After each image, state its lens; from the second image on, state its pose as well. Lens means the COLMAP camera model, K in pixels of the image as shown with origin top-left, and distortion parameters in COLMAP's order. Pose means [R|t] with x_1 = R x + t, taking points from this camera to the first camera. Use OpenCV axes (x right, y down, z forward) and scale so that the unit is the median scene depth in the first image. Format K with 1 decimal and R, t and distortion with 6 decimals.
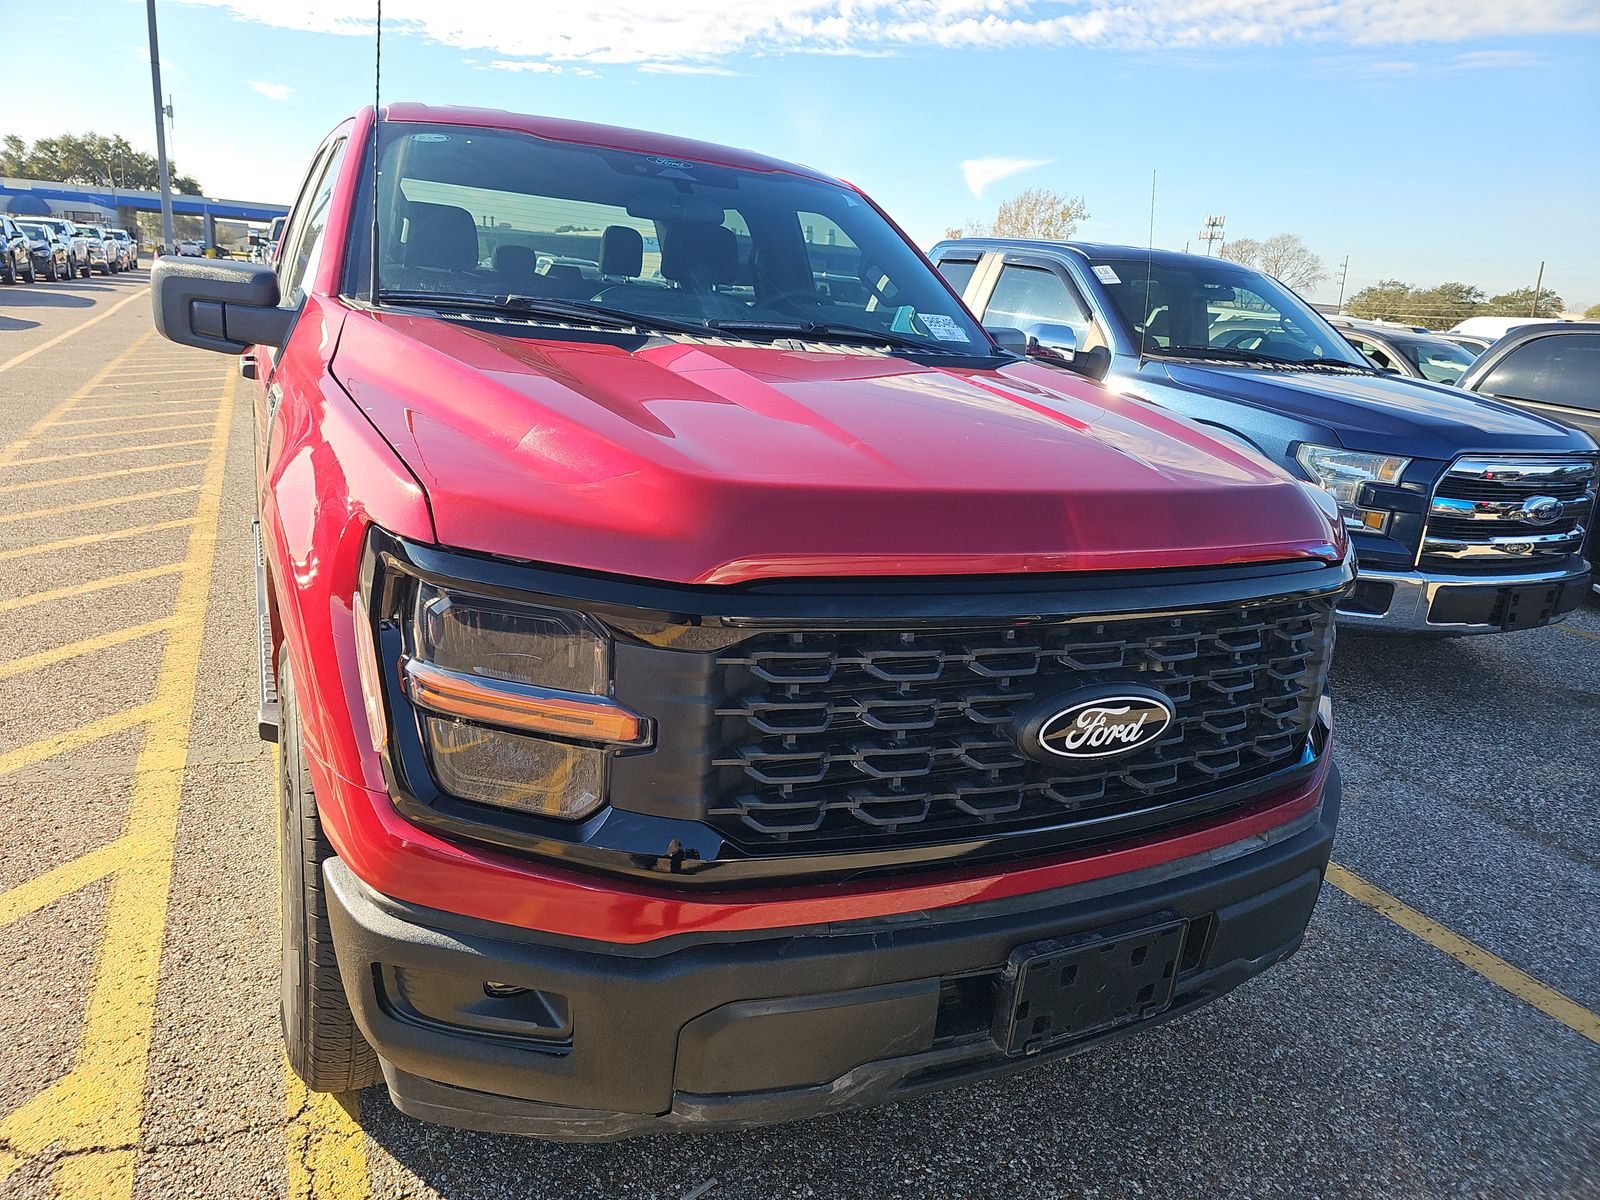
lens RADIAL K [[1034.0, 0, 800.0], [0, 1034.0, 600.0], [0, 0, 1]] dist [0.044418, -0.034756]
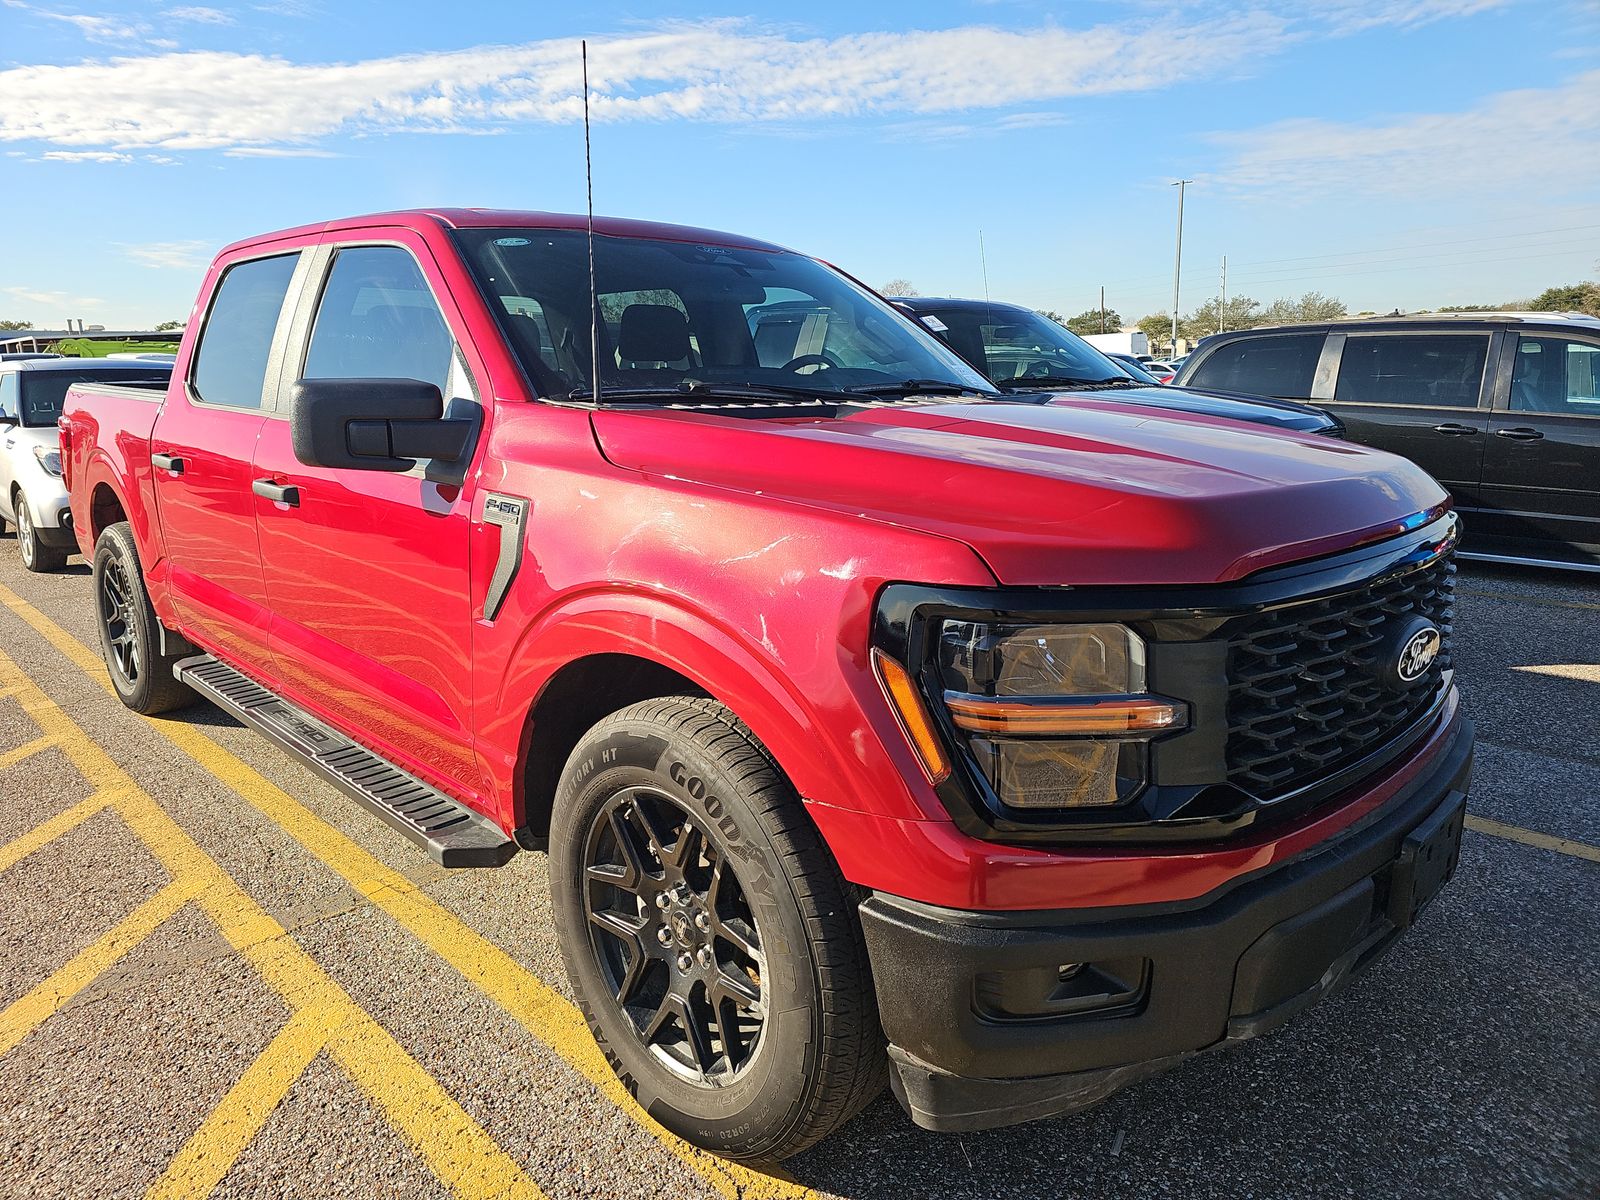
lens RADIAL K [[1034.0, 0, 800.0], [0, 1034.0, 600.0], [0, 0, 1]] dist [0.044418, -0.034756]
pose [[0.944545, -0.161236, 0.286074, -0.636167], [0.177227, 0.983690, -0.030737, -0.031006], [-0.276452, 0.079733, 0.957714, -0.022698]]
